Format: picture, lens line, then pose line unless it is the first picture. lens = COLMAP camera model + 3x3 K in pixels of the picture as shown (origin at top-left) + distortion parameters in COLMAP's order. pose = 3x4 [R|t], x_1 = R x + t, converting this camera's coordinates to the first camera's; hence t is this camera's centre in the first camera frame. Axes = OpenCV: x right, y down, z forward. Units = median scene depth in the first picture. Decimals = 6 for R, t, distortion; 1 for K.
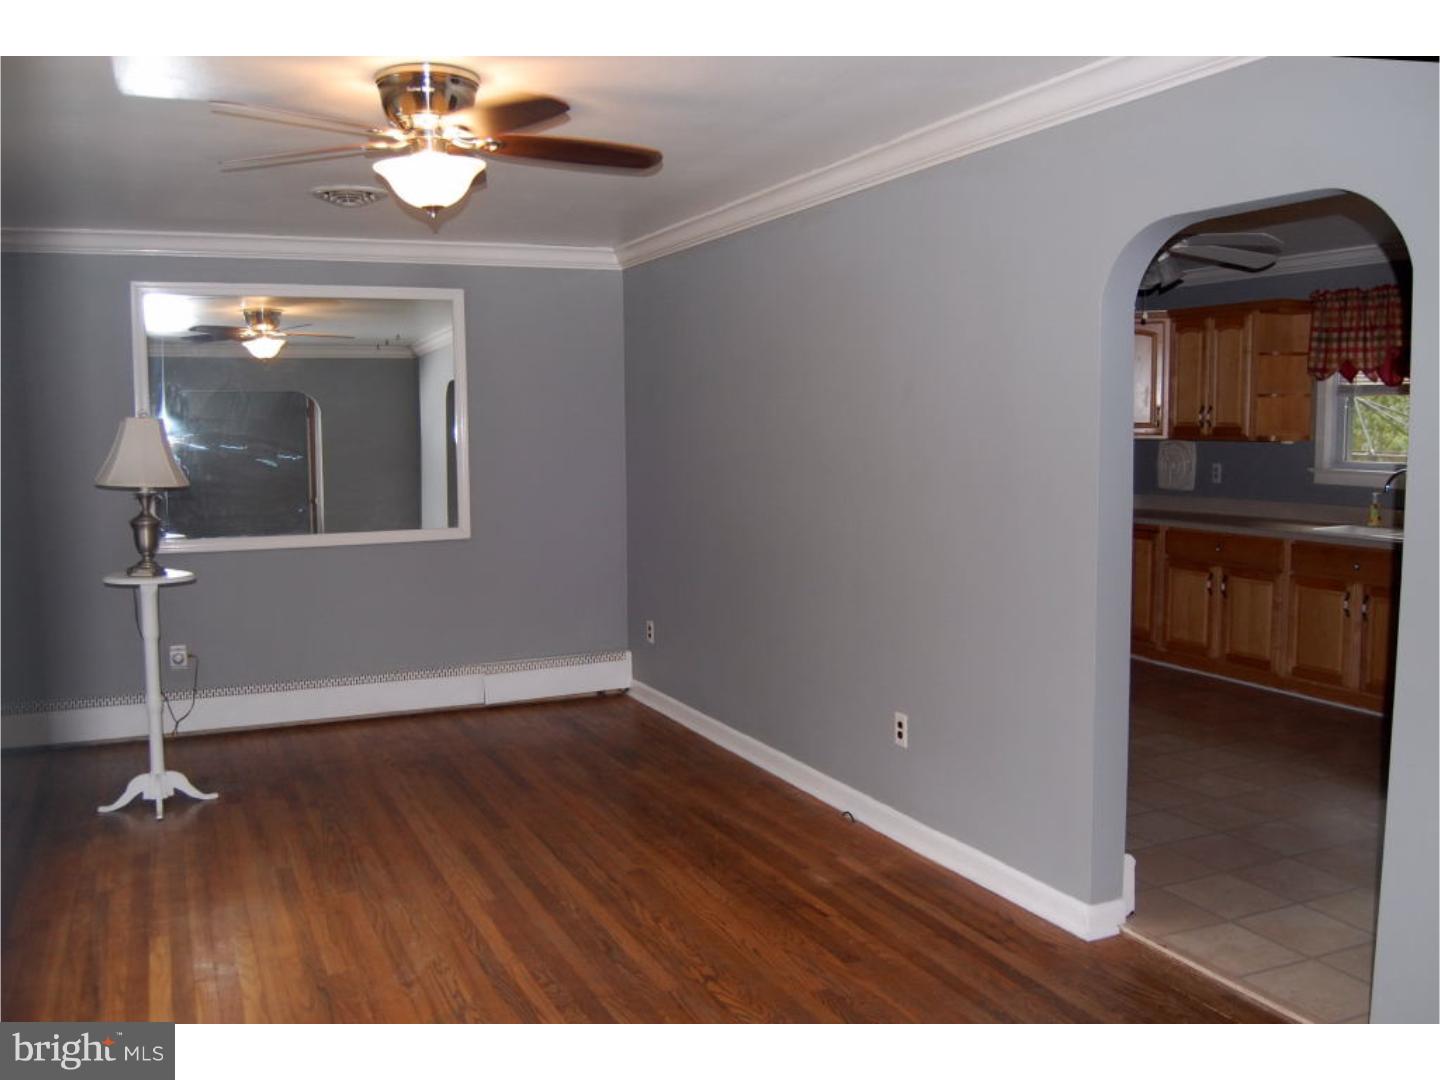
lens RADIAL K [[1269.9, 0, 720.0], [0, 1269.9, 540.0], [0, 0, 1]] dist [-0.074776, 0.012014]
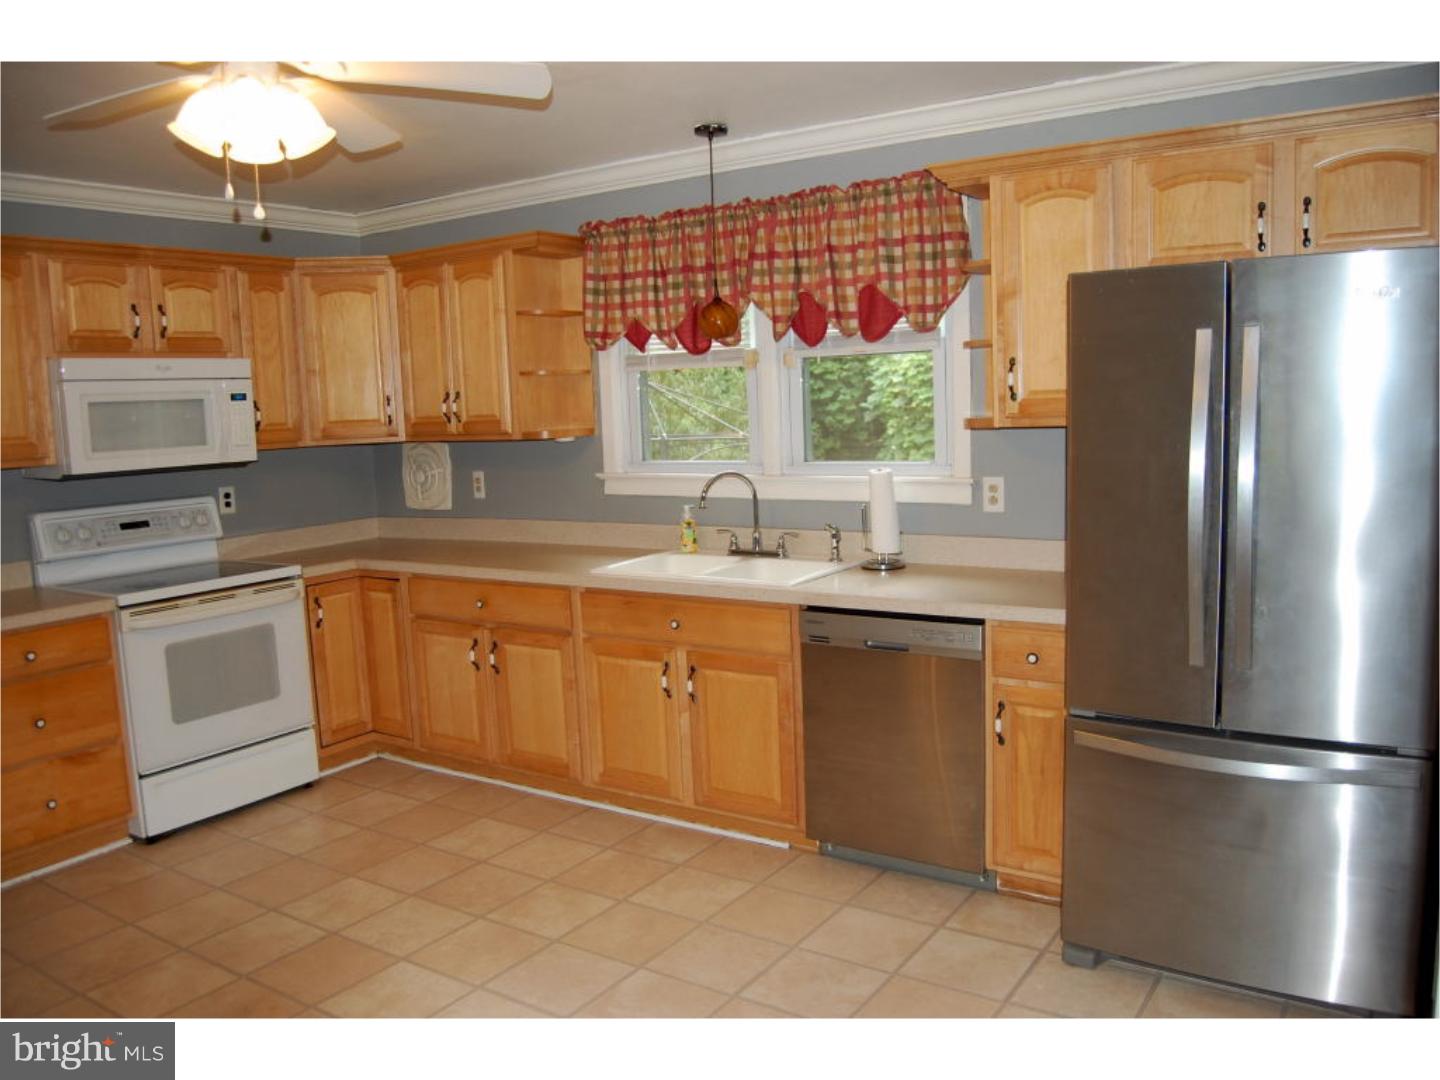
lens RADIAL K [[1131.4, 0, 720.0], [0, 1131.4, 540.0], [0, 0, 1]] dist [-0.068373, 0.002428]
pose [[0.857038, -0.092321, 0.506915, 0.205784], [0.083625, 0.995696, 0.039954, -0.040704], [-0.508422, 0.008148, 0.861070, 0.418308]]
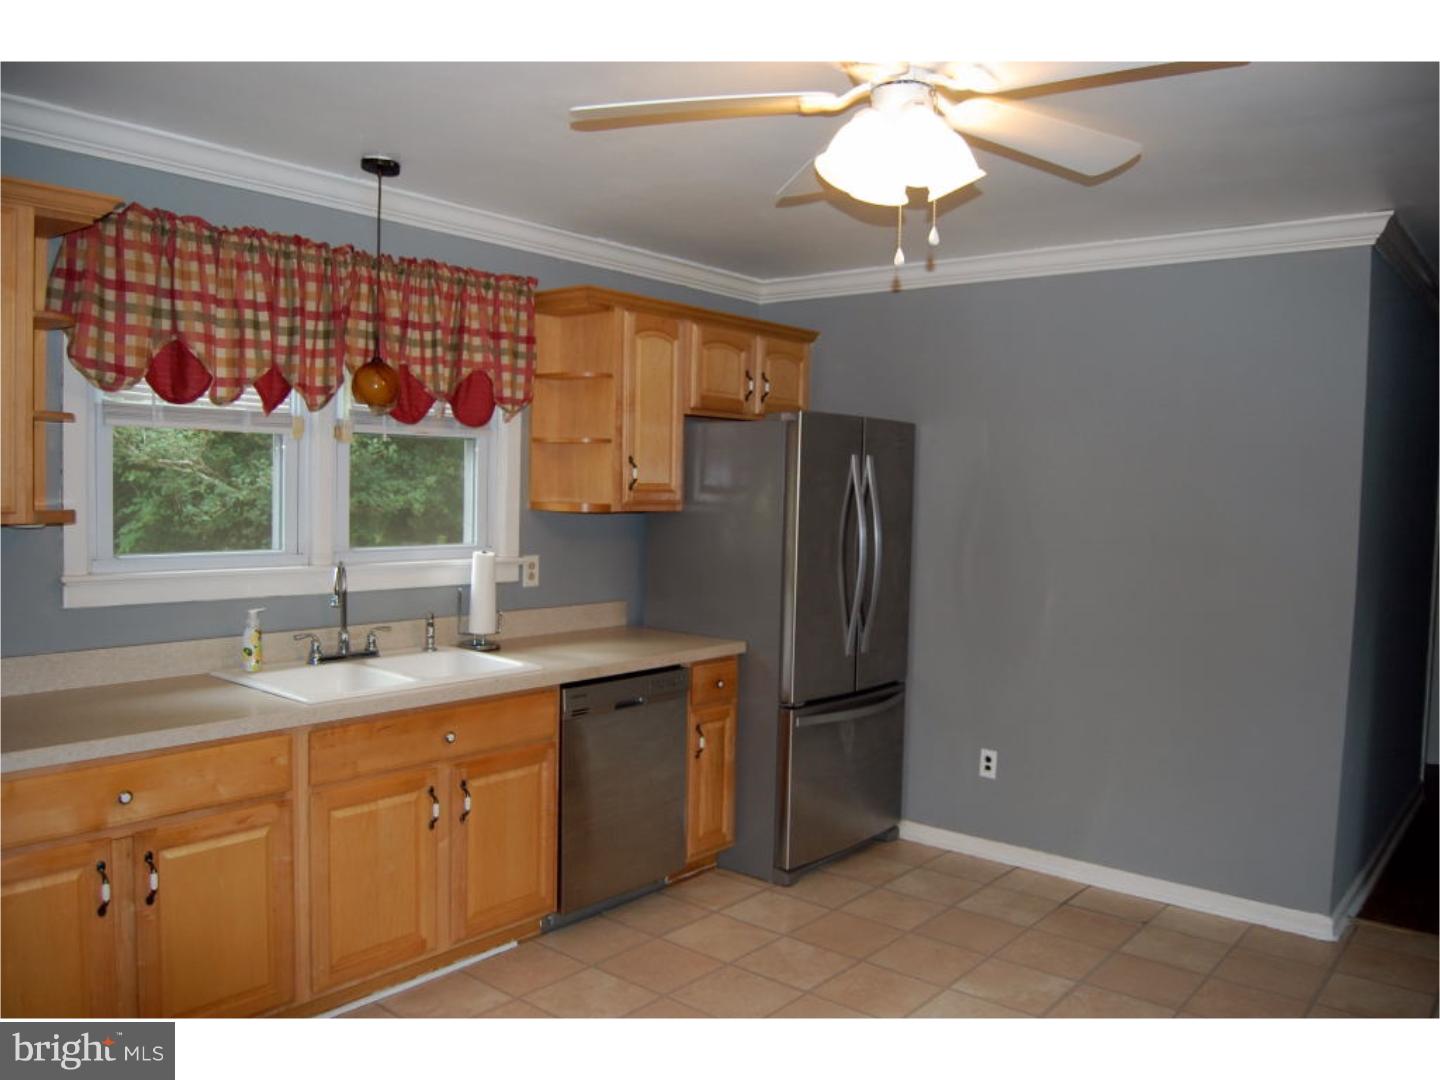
lens RADIAL K [[1131.4, 0, 720.0], [0, 1131.4, 540.0], [0, 0, 1]] dist [-0.068373, 0.002428]
pose [[-0.433275, -0.057589, 0.899420, 0.000269], [0.059484, 0.993953, 0.092297, -0.096985], [-0.899297, 0.093491, -0.427229, 0.983607]]
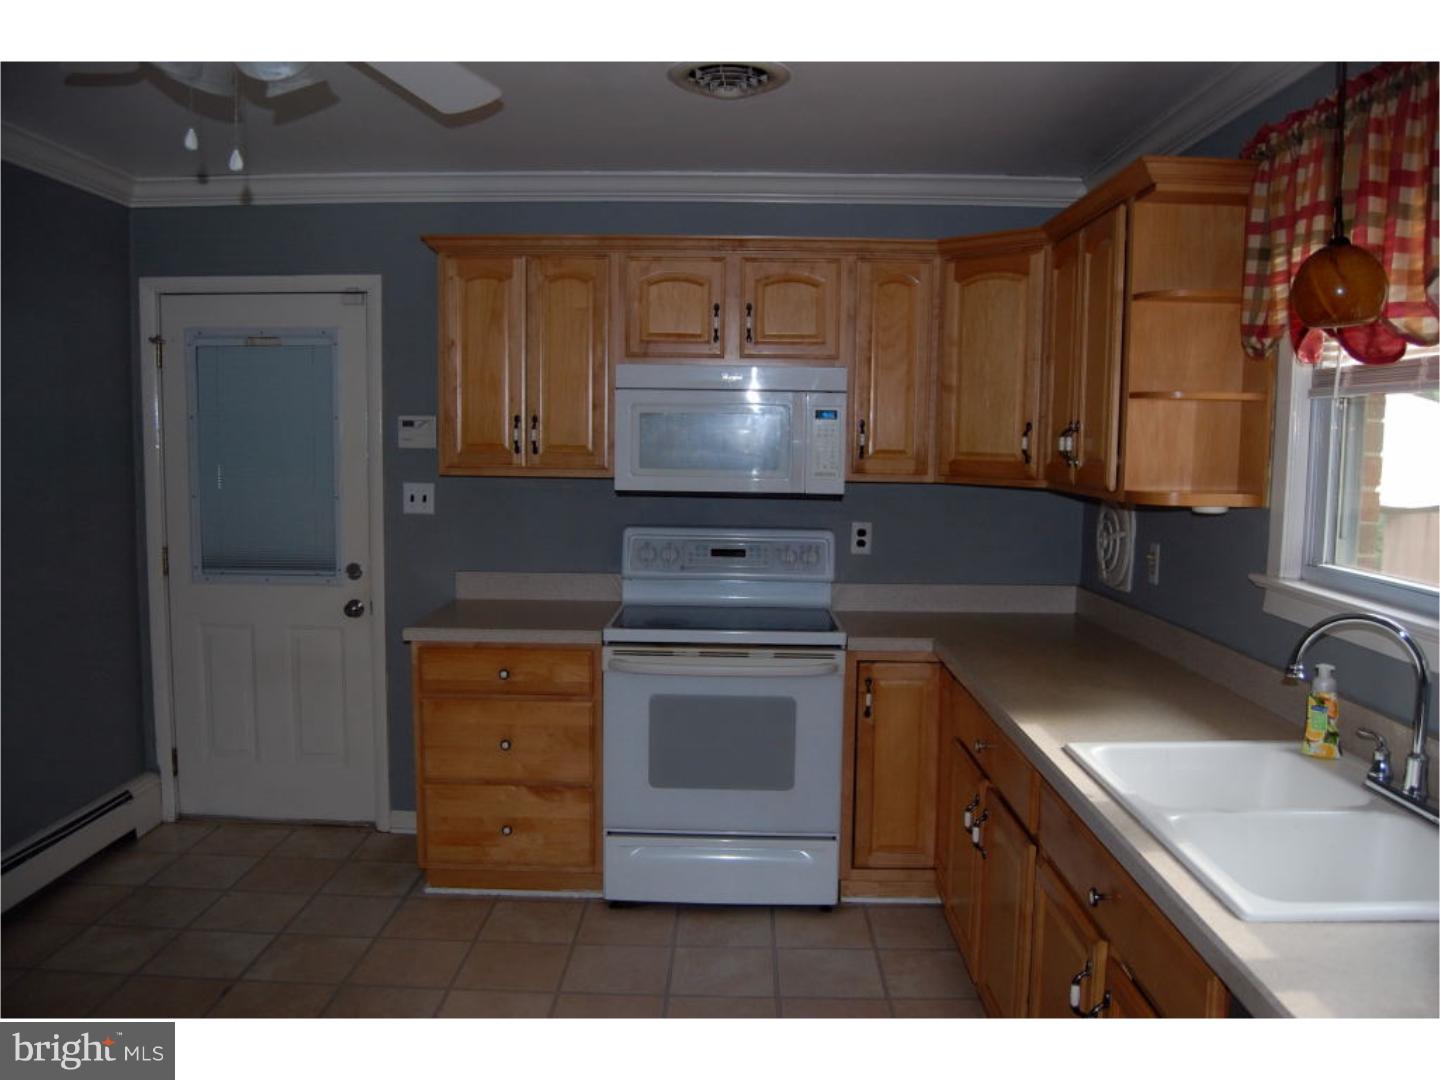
lens RADIAL K [[1131.4, 0, 720.0], [0, 1131.4, 540.0], [0, 0, 1]] dist [-0.068373, 0.002428]
pose [[0.898355, 0.058729, -0.435327, 0.486190], [-0.060861, 0.998105, 0.009057, -0.063106], [0.435034, 0.018358, 0.900227, 0.612420]]
